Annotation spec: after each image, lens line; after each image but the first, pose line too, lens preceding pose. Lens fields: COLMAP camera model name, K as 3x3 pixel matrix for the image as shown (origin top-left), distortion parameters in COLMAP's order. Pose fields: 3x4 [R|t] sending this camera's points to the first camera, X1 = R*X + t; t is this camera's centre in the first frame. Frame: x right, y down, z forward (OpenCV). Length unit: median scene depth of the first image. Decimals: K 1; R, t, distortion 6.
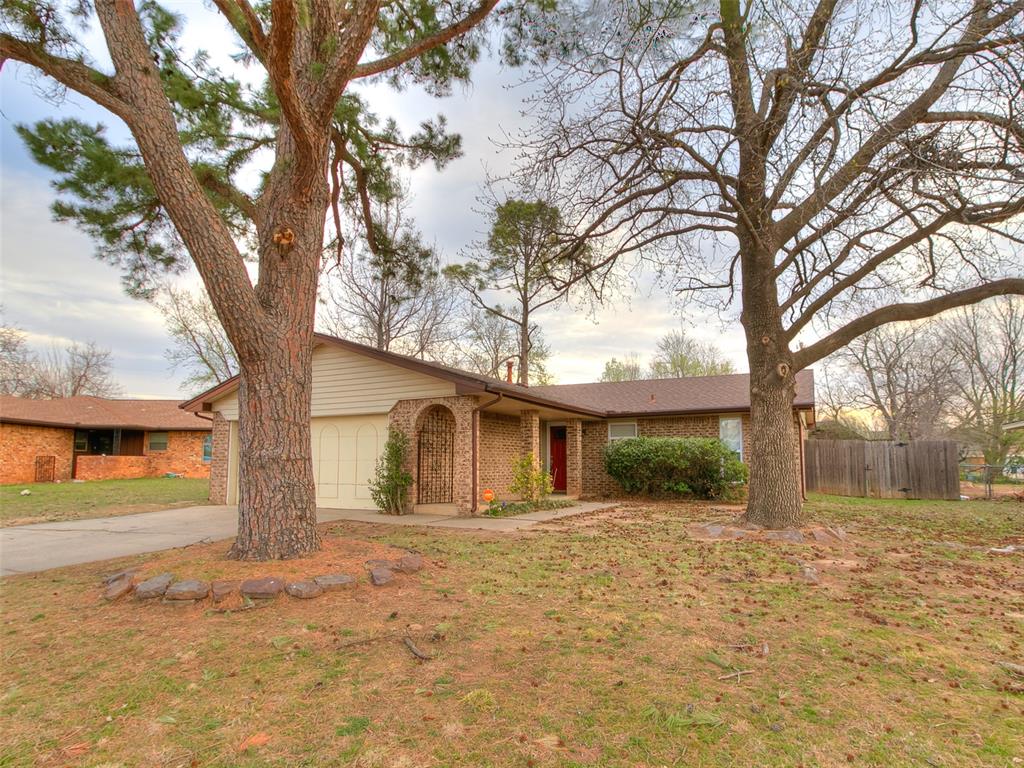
lens RADIAL K [[502.0, 0, 508.6], [0, 502.0, 388.5], [0, 0, 1]] dist [-0.000305, -0.000346]
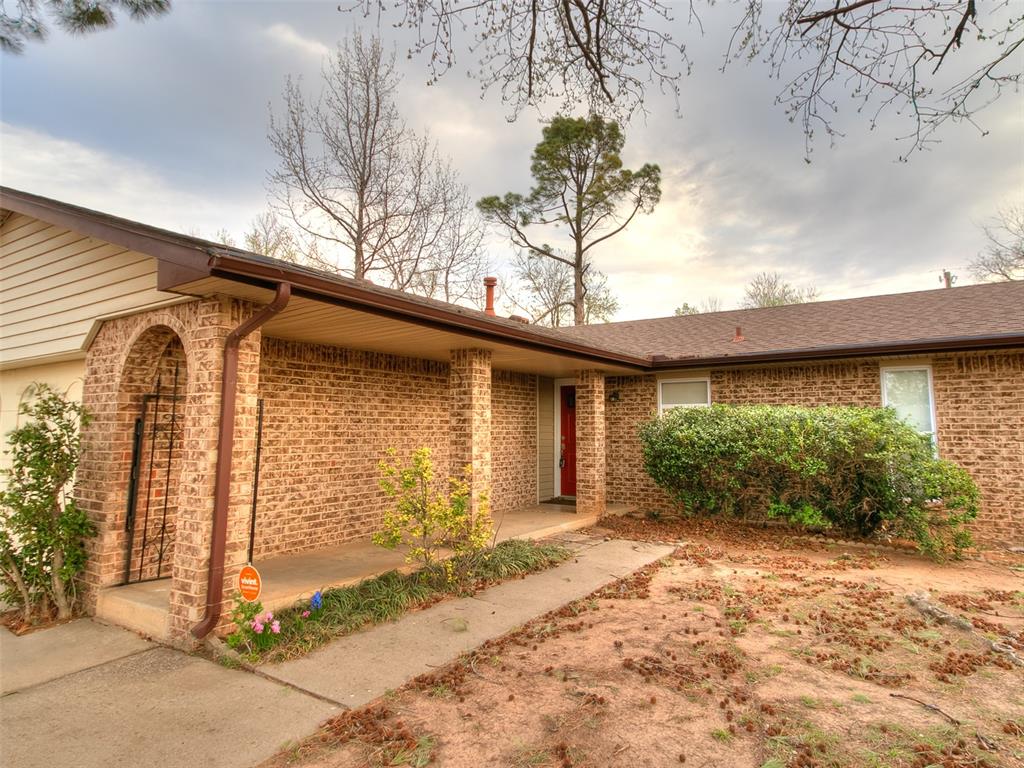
lens RADIAL K [[581.3, 0, 512.3], [0, 581.3, 335.2], [0, 0, 1]] dist [0.002194, 0.000174]
pose [[0.995680, -0.013845, -0.091811, 0.105838], [0.012233, 0.999761, -0.018101, 0.031840], [0.092039, 0.016900, 0.995612, 0.370813]]
